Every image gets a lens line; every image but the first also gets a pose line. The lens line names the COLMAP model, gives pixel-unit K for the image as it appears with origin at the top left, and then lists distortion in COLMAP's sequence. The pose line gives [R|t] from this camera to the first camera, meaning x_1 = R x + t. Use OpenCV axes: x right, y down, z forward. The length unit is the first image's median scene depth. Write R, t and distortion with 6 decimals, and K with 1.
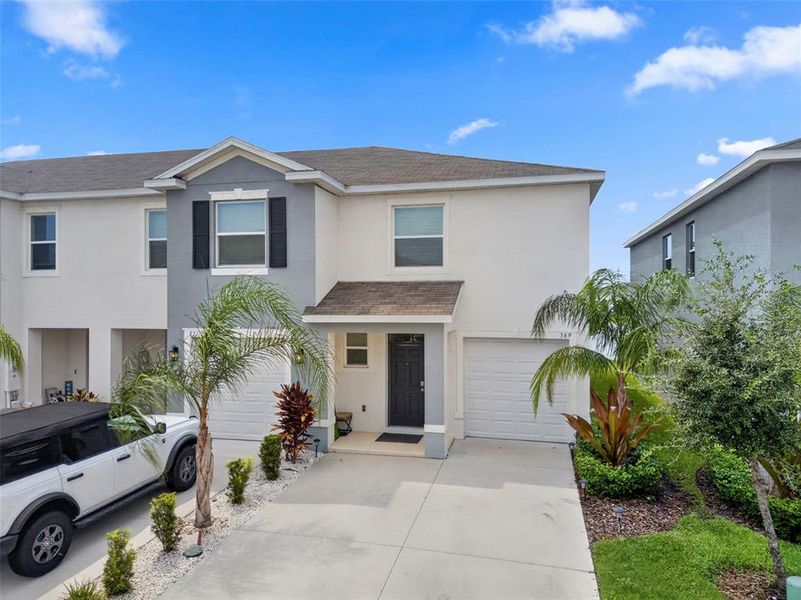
lens RADIAL K [[564.0, 0, 398.0], [0, 564.0, 299.9], [0, 0, 1]] dist [0.093197, -0.092793]
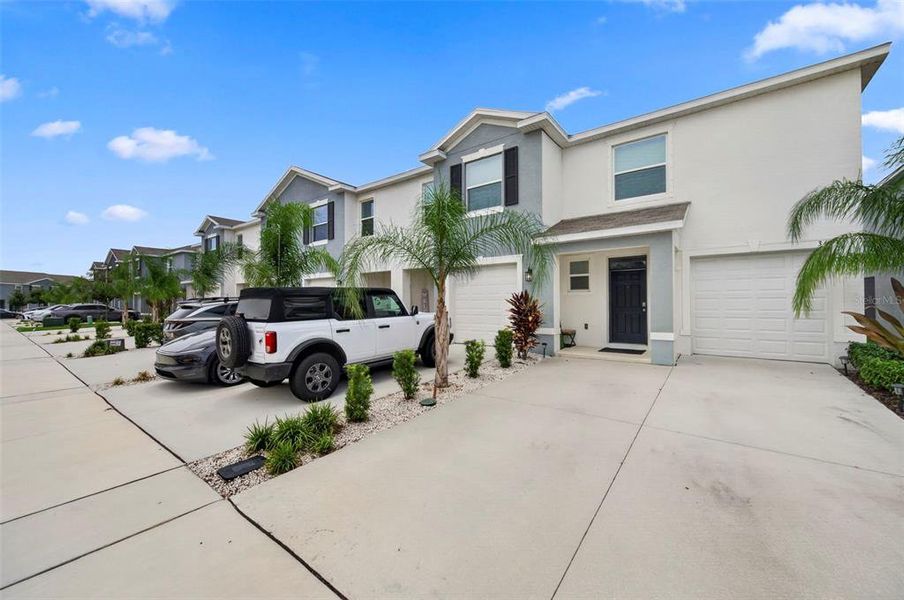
lens RADIAL K [[350.9, 0, 452.1], [0, 350.9, 300.7], [0, 0, 1]] dist [0.000629, -0.000045]
pose [[0.917456, -0.004373, -0.397812, -0.028615], [0.000637, 0.999954, -0.009522, 0.158607], [0.397836, 0.008483, 0.917417, 0.254306]]
